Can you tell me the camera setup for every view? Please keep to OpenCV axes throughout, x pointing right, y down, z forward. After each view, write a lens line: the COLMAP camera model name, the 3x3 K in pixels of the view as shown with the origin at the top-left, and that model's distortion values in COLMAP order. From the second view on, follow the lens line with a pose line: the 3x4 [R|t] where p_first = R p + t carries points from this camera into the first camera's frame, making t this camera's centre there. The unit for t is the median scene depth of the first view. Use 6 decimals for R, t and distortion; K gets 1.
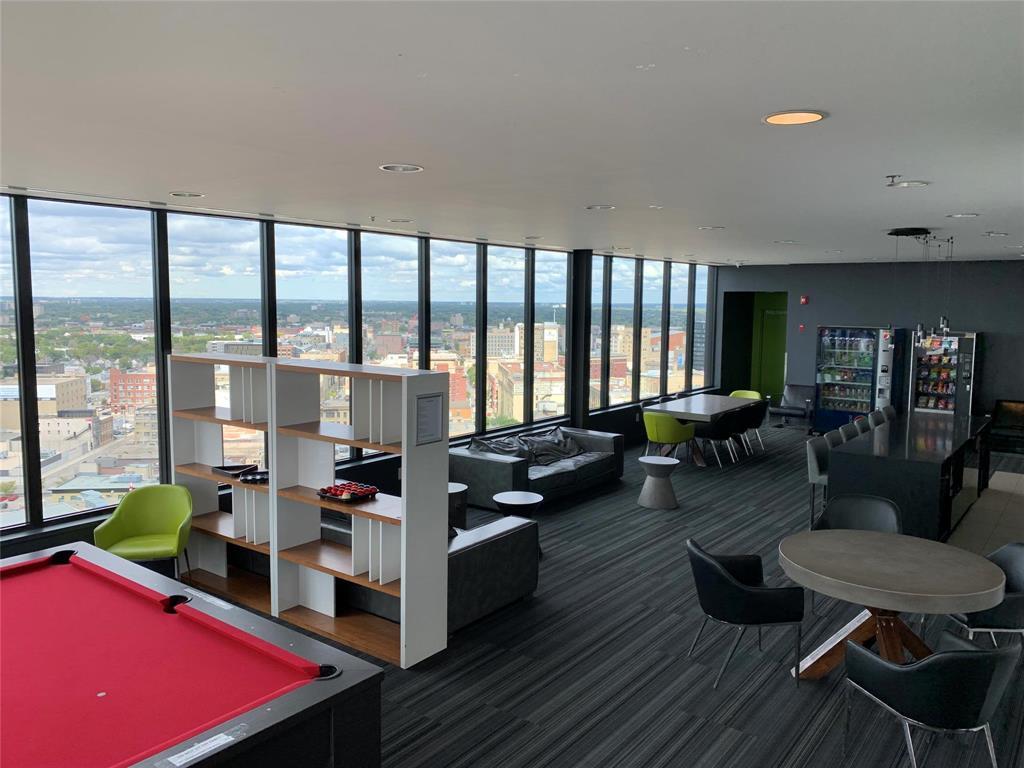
lens RADIAL K [[781.4, 0, 511.1], [0, 781.4, 381.8], [0, 0, 1]] dist [0.007543, 0.001086]
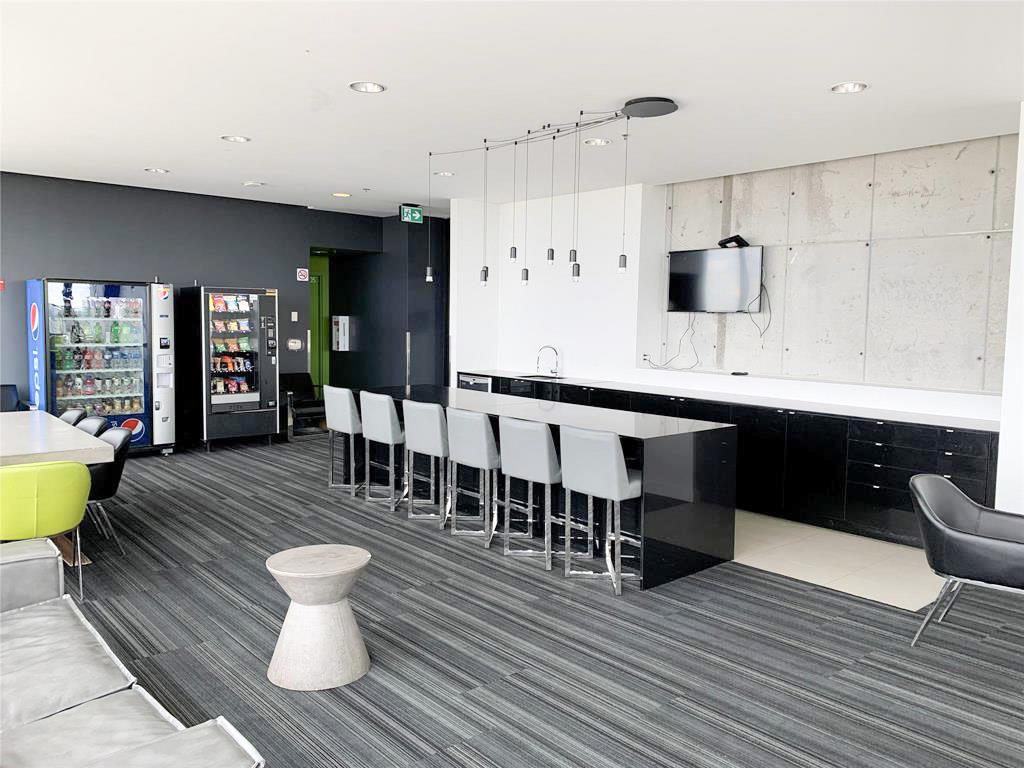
lens RADIAL K [[781.4, 0, 511.6], [0, 781.4, 382.5], [0, 0, 1]] dist [0.007543, 0.001086]
pose [[0.194128, -0.088372, 0.976988, -0.122952], [0.091388, 0.993232, 0.071682, -0.004123], [-0.976710, 0.075370, 0.200890, 0.601442]]
